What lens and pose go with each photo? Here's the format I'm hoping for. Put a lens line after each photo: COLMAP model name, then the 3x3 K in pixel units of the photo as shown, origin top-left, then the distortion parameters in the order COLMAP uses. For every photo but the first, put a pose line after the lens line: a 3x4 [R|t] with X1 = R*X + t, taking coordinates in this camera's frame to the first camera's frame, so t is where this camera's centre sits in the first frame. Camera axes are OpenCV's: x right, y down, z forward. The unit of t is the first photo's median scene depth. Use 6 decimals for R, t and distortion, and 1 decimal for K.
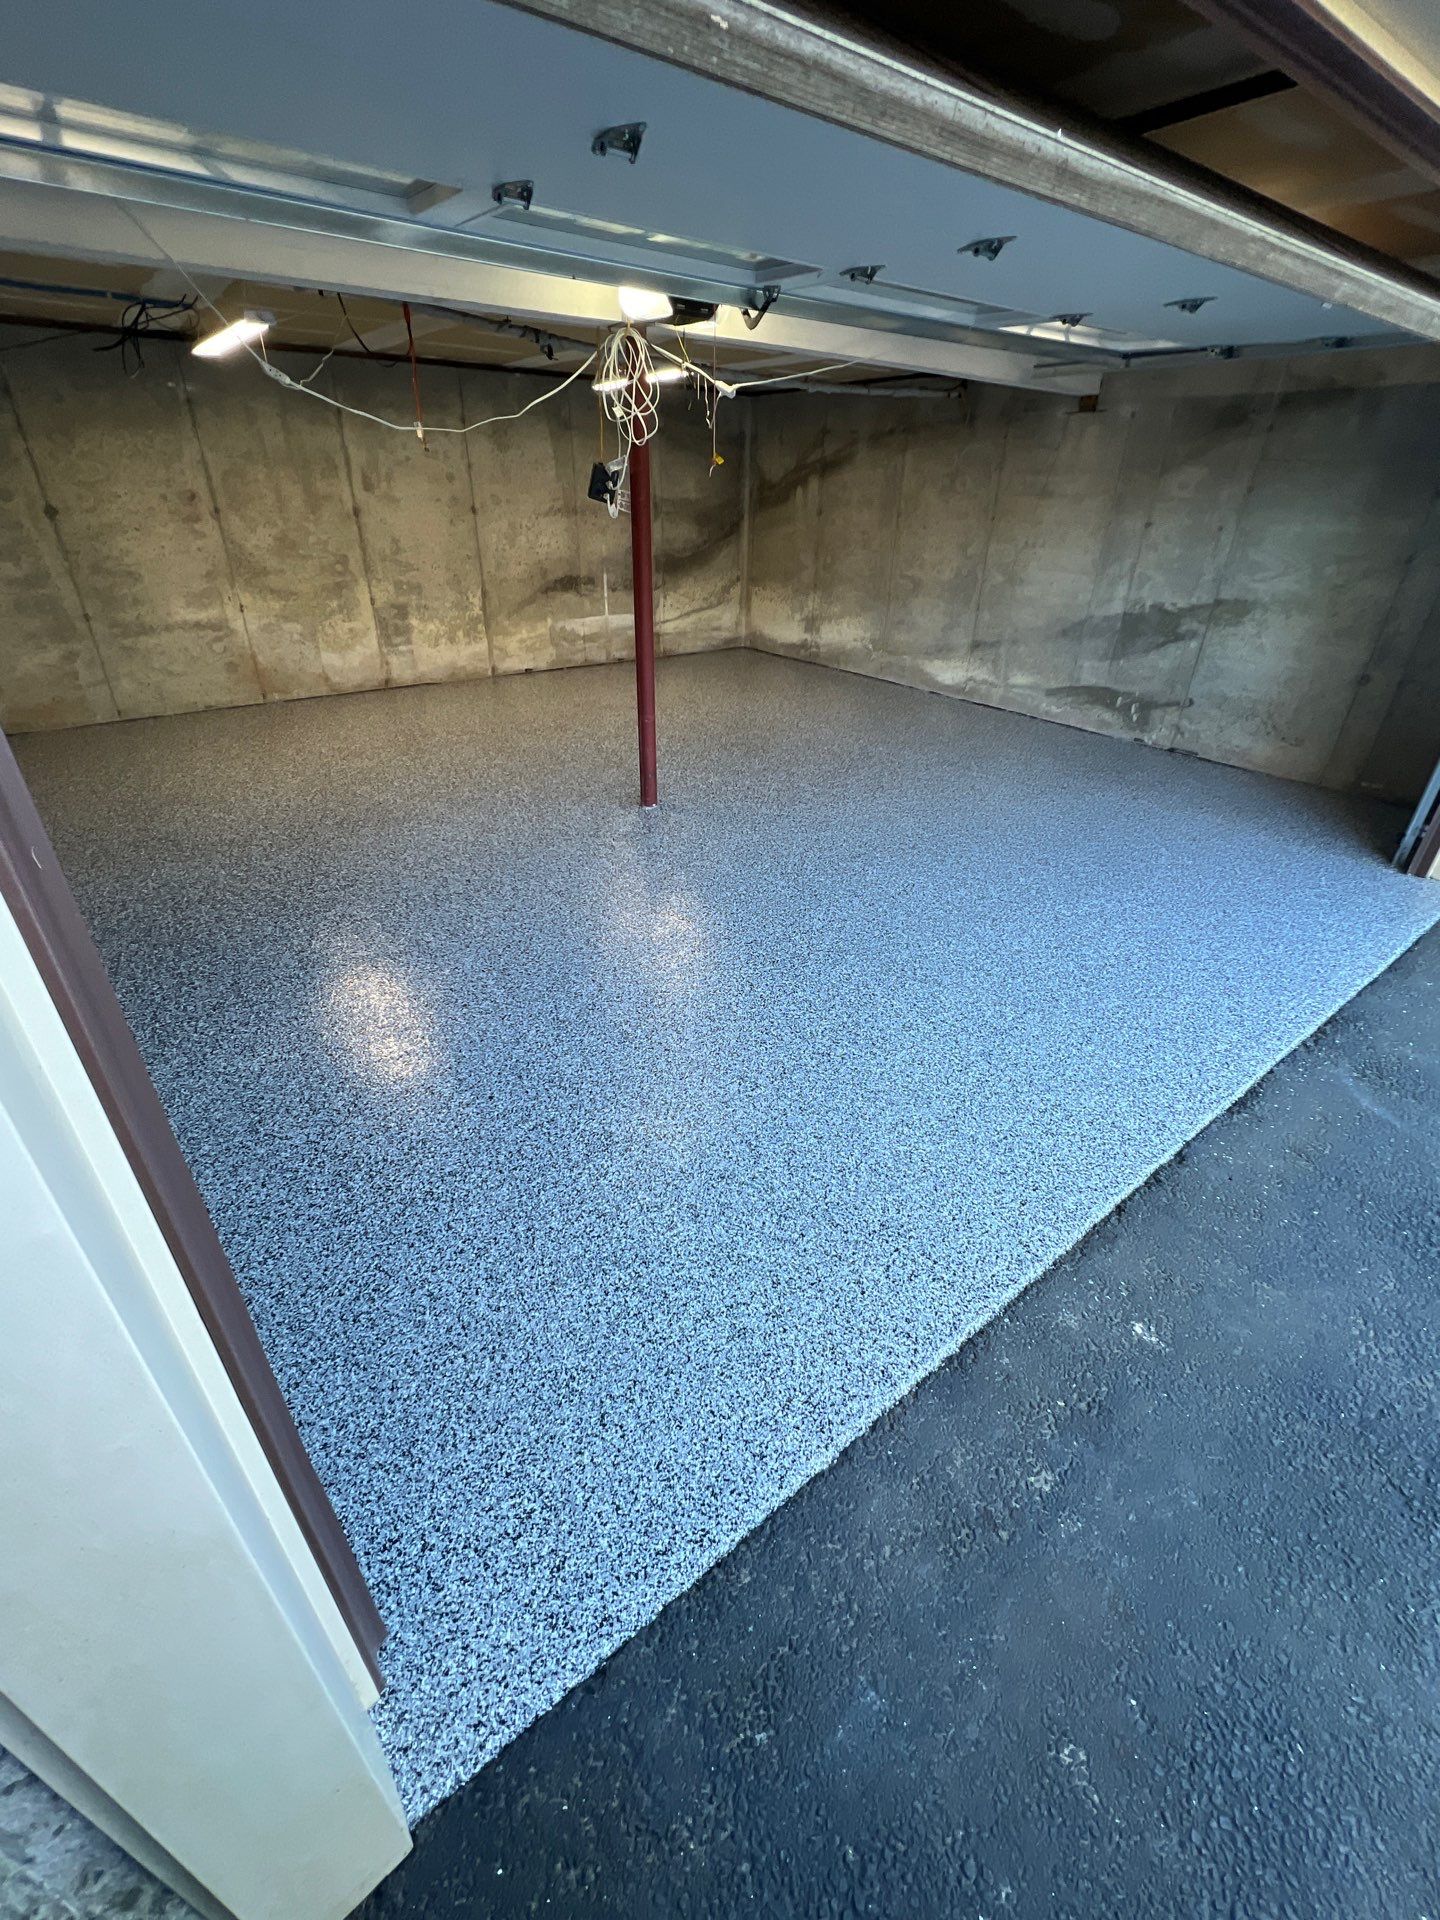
lens RADIAL K [[811.7, 0, 720.3], [0, 811.7, 957.3], [0, 0, 1]] dist [-0.002668, 0.000117]
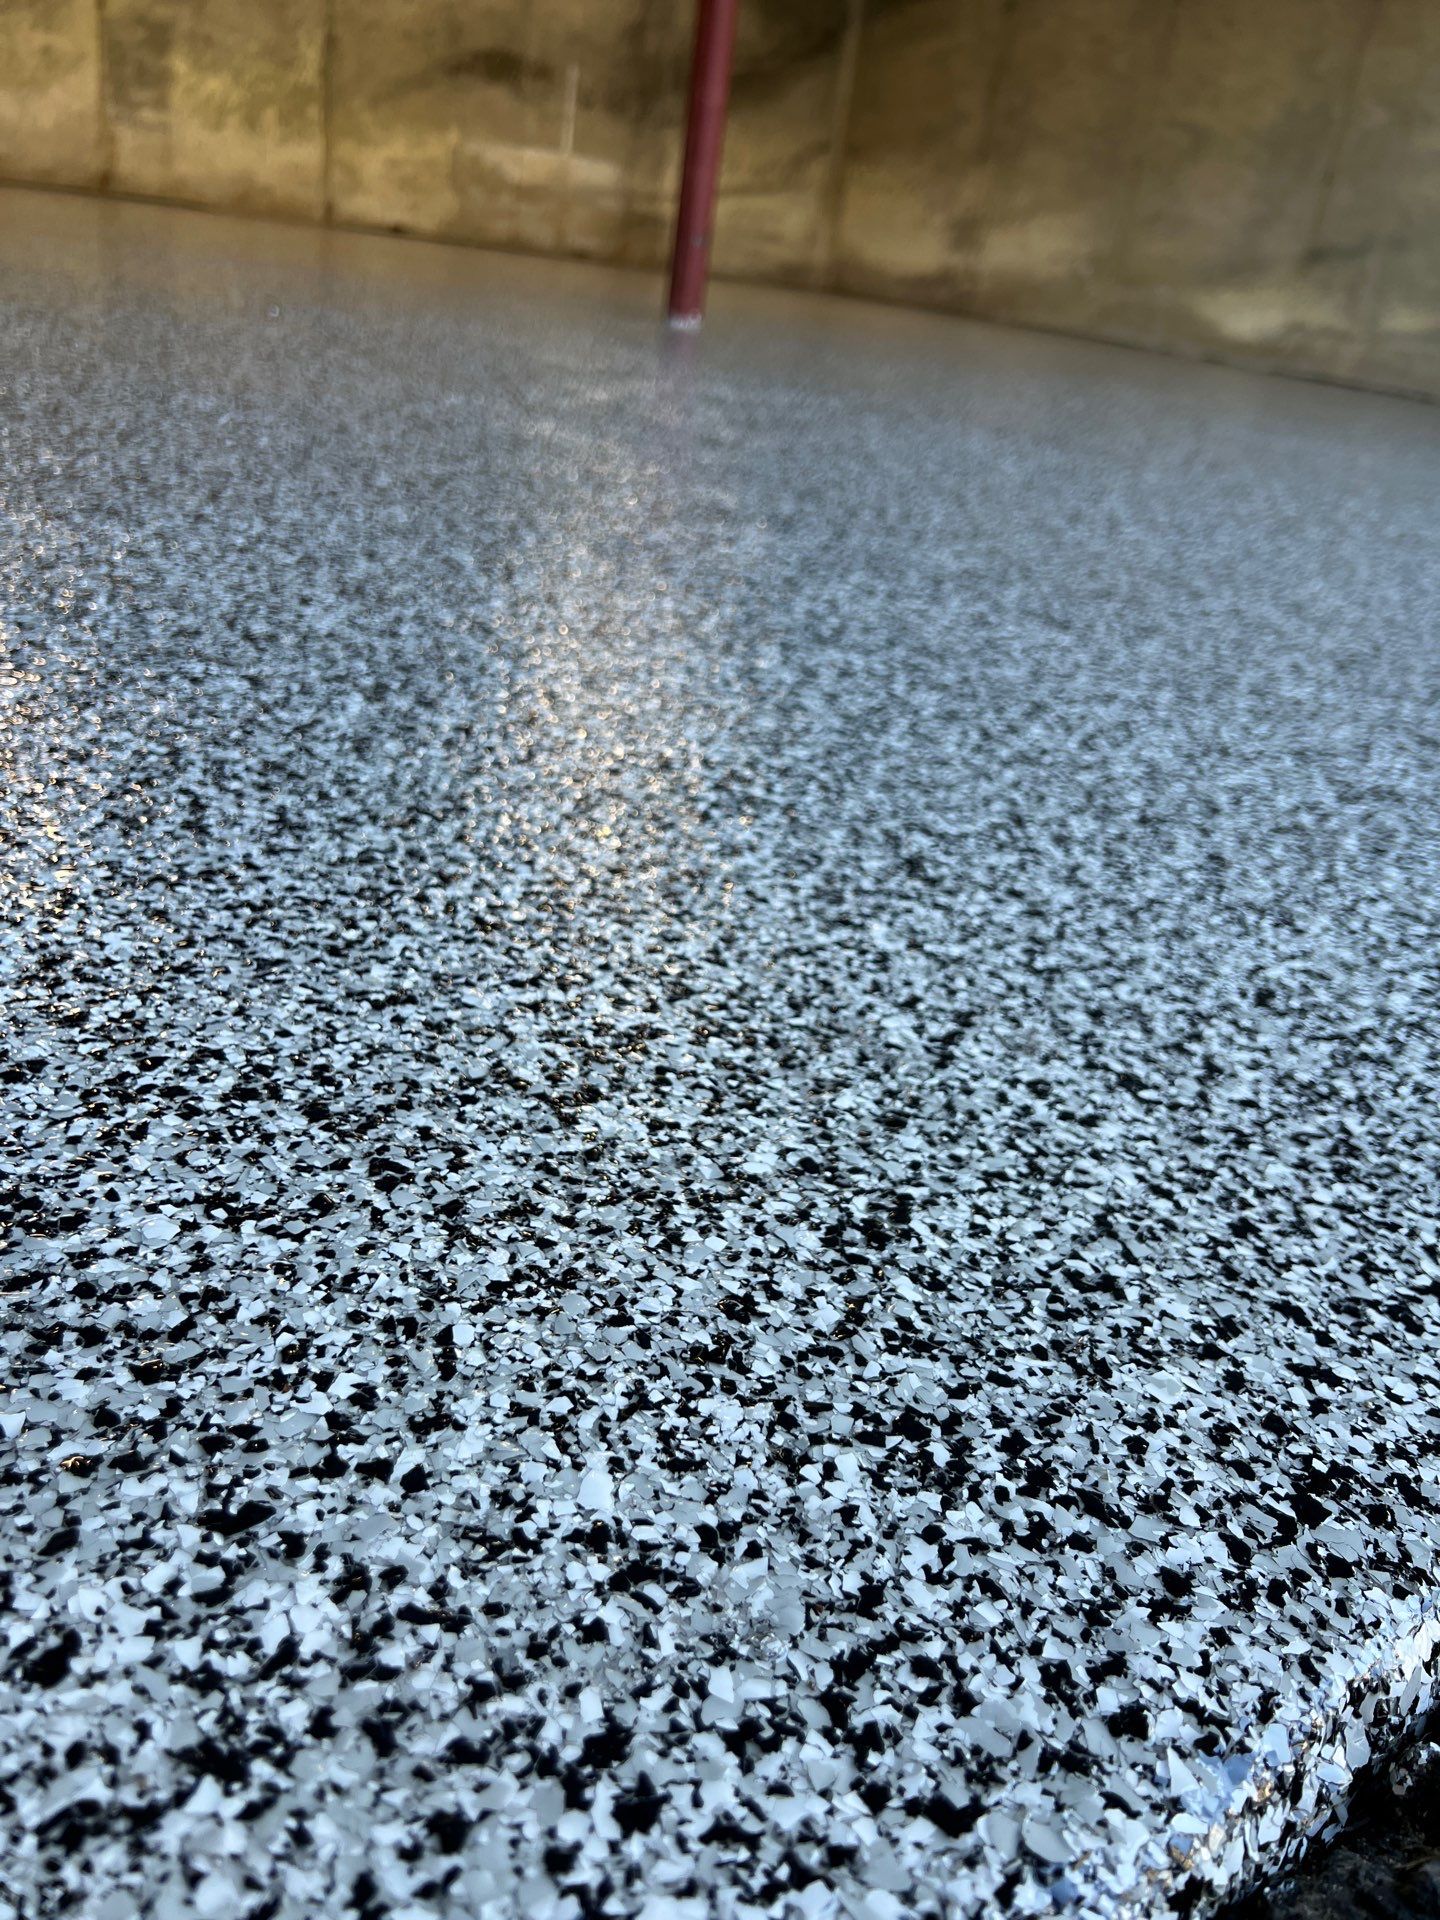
lens RADIAL K [[1472.8, 0, 704.1], [0, 1472.8, 955.4], [0, 0, 1]] dist [0.033449, -0.055364]
pose [[0.993446, 0.105535, 0.043906, -0.054548], [-0.101865, 0.991674, -0.078783, 0.160153], [-0.051855, 0.073794, 0.995924, 0.160250]]
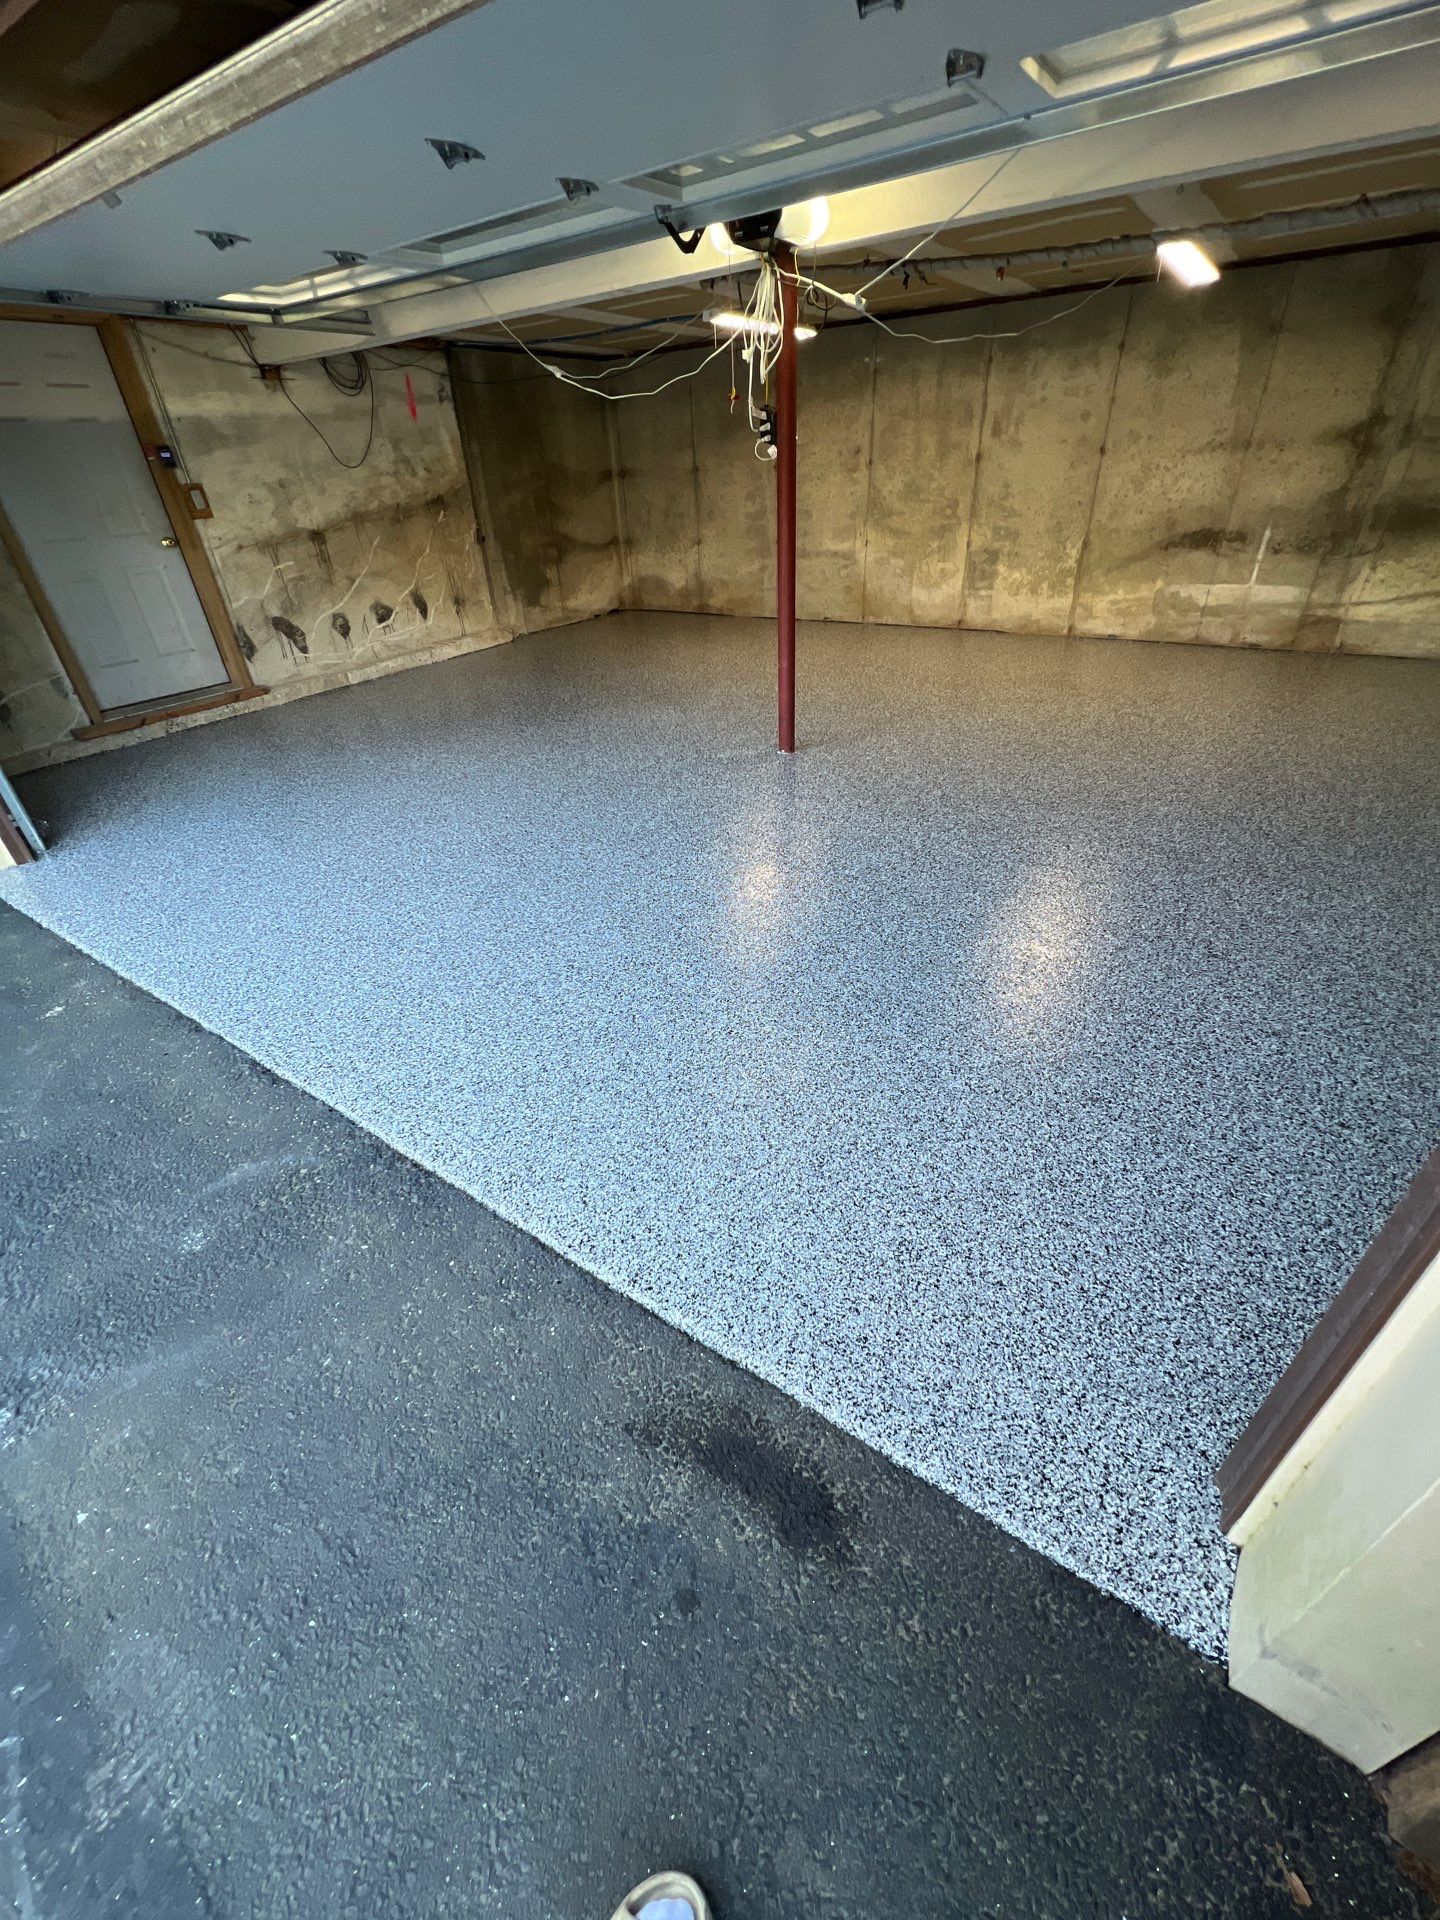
lens RADIAL K [[764.5, 0, 720.5], [0, 764.5, 956.4], [0, 0, 1]] dist [-0.000676, 0.000059]
pose [[0.310024, 0.491400, -0.813886, 0.587369], [-0.431051, 0.835674, 0.340360, -0.192253], [0.847396, 0.245307, 0.470897, 0.390183]]
